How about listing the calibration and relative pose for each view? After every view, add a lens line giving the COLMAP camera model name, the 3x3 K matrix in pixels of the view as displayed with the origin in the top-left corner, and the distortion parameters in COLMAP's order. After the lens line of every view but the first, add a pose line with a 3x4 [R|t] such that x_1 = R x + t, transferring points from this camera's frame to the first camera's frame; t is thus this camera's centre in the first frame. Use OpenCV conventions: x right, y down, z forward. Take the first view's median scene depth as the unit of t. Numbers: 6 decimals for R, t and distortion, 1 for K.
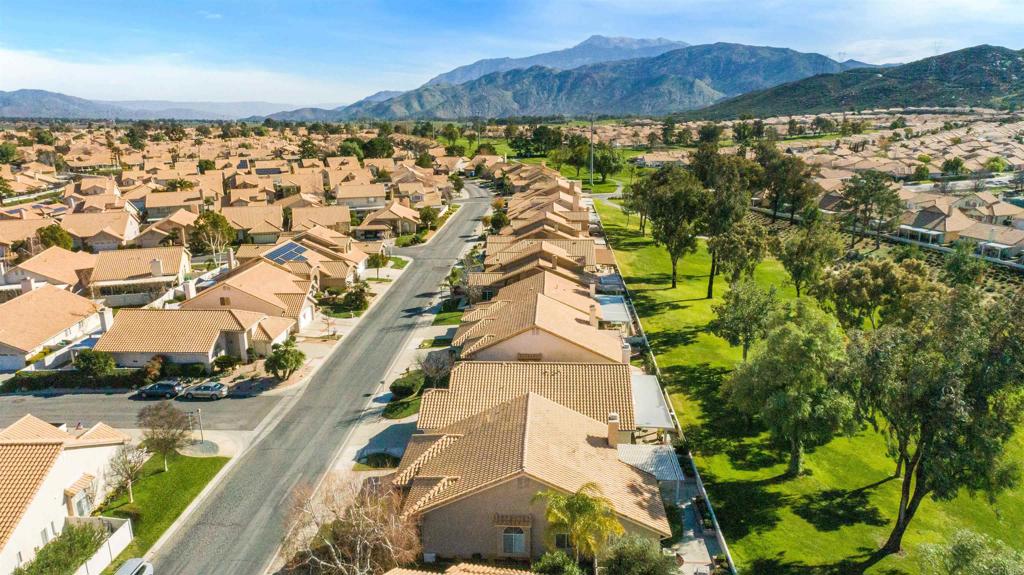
lens RADIAL K [[698.0, 0, 513.0], [0, 698.0, 288.0], [0, 0, 1]] dist [-0.010608, 0.013621]
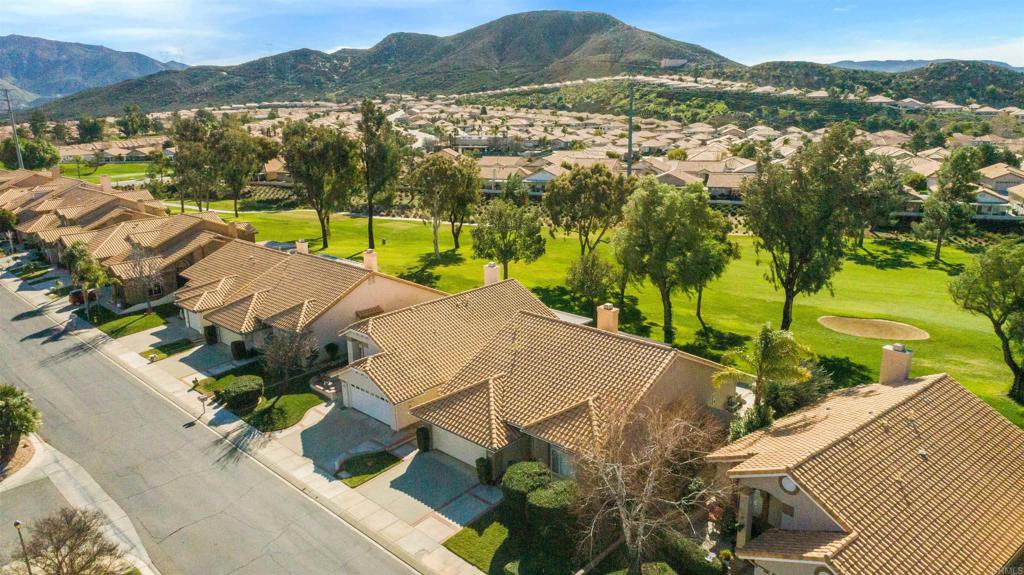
lens RADIAL K [[698.0, 0, 513.0], [0, 698.0, 288.0], [0, 0, 1]] dist [-0.010608, 0.013621]
pose [[0.642122, -0.203969, 0.738970, -0.223230], [0.206073, 0.974399, 0.089887, 0.014816], [-0.738386, 0.094563, 0.667716, 0.151130]]
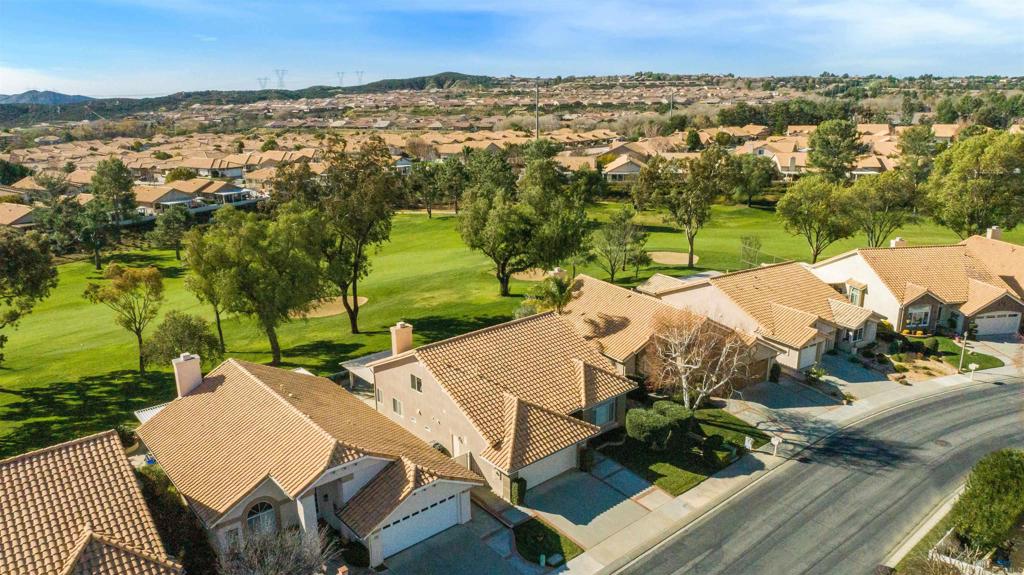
lens RADIAL K [[698.0, 0, 513.0], [0, 698.0, 288.0], [0, 0, 1]] dist [-0.010608, 0.013621]
pose [[-0.688562, -0.181574, 0.702078, -0.217320], [0.200344, 0.882836, 0.424809, -0.083437], [-0.696954, 0.433165, -0.571510, 0.484852]]
